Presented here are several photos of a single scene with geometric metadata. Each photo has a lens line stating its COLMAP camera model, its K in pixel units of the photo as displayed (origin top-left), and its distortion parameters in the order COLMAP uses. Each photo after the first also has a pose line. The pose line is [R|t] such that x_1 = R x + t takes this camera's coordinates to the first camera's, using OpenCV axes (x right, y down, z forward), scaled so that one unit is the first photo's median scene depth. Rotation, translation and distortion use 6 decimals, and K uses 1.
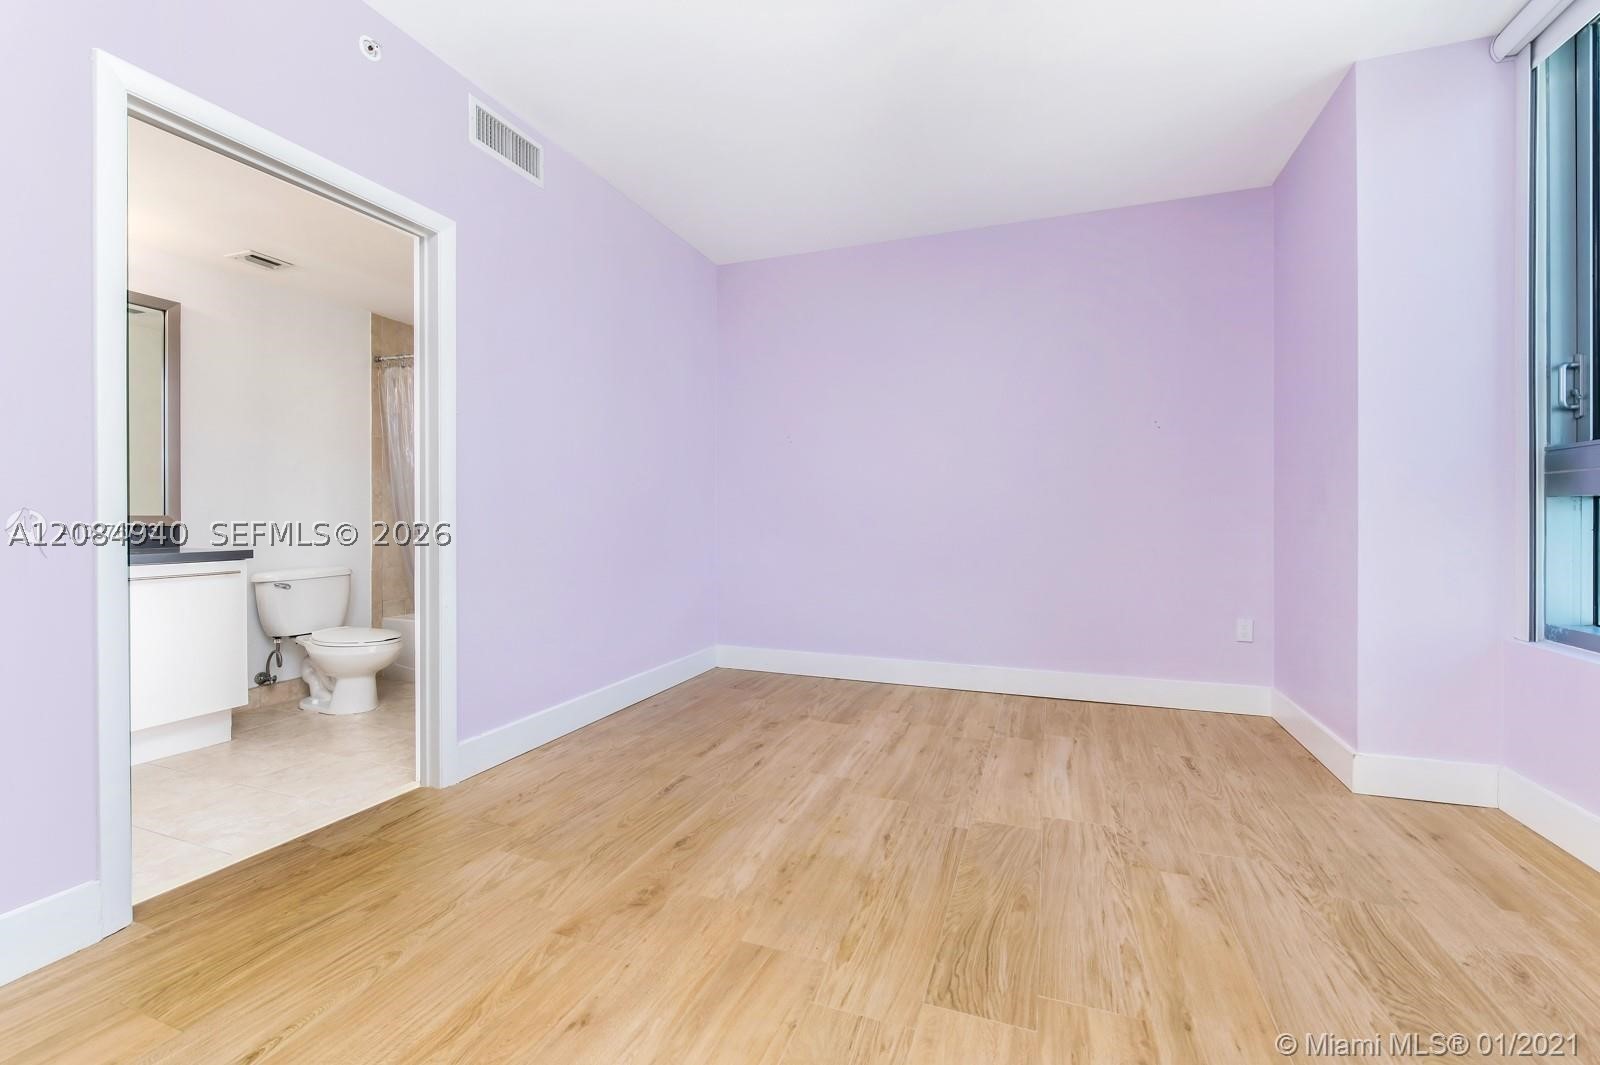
lens RADIAL K [[652.7, 0, 800.0], [0, 652.7, 532.5], [0, 0, 1]] dist [-0.004000, -0.000466]
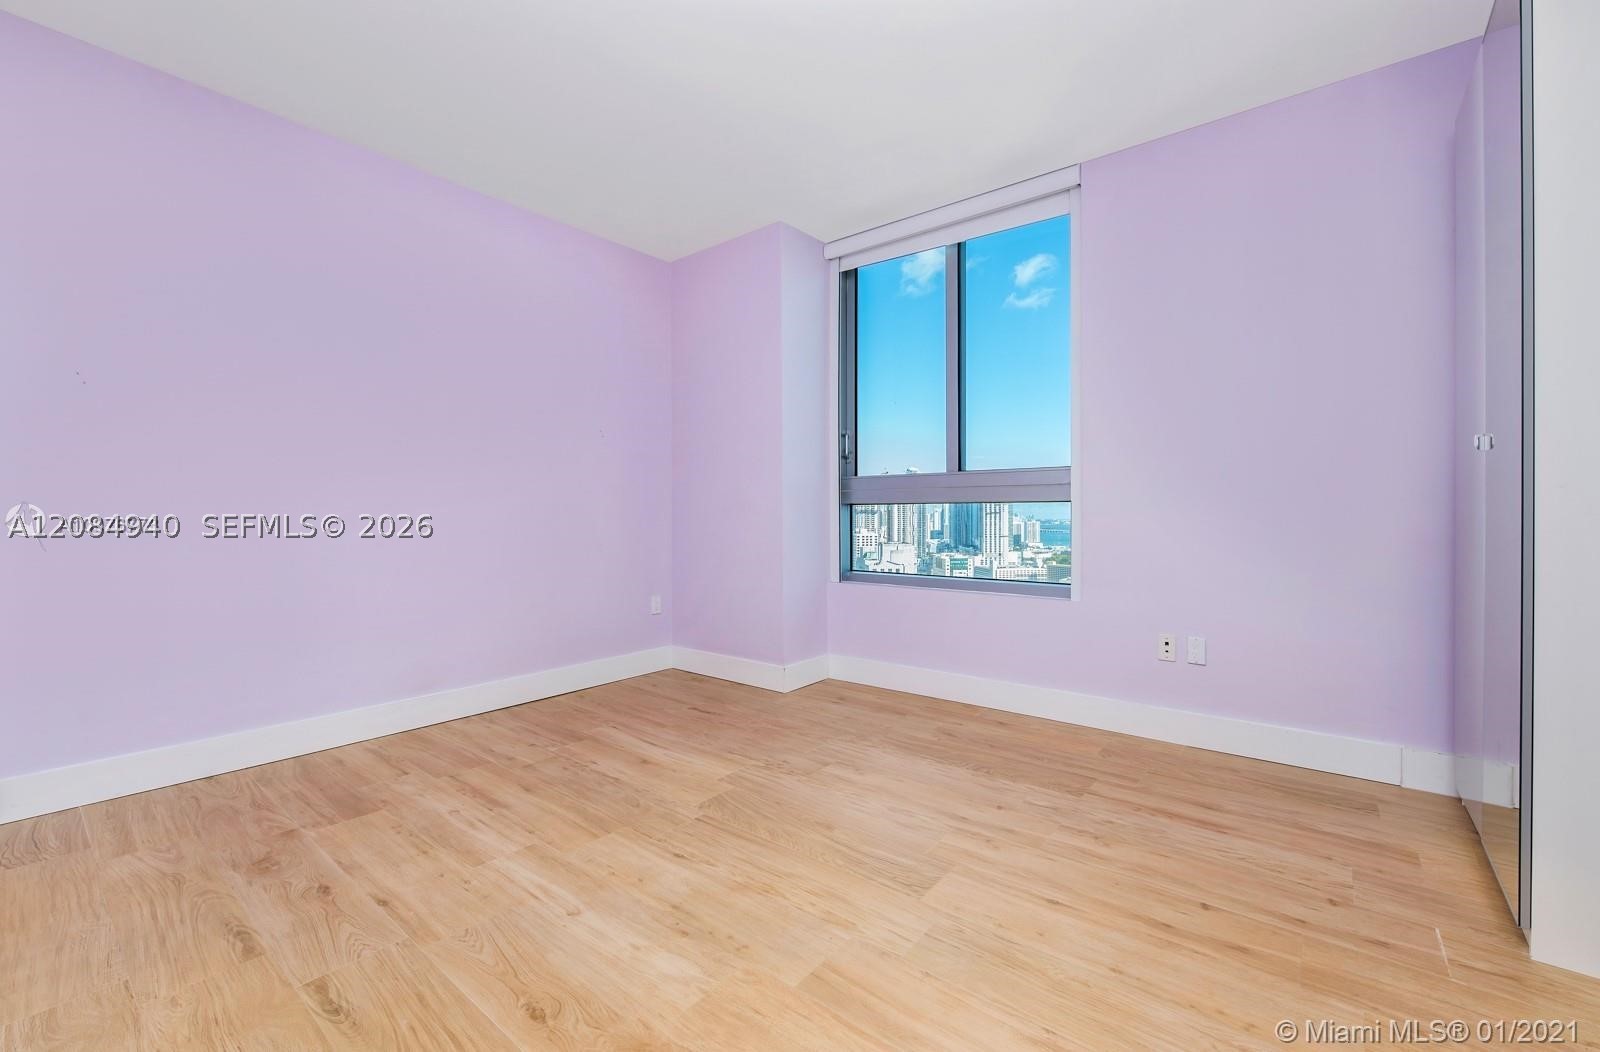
lens RADIAL K [[670.3, 0, 800.6], [0, 670.3, 508.8], [0, 0, 1]] dist [-0.000746, -0.000677]
pose [[0.315301, 0.005419, 0.948976, -0.662437], [0.026399, 0.999547, -0.014479, -0.010382], [-0.948624, 0.029617, 0.315015, 0.470751]]
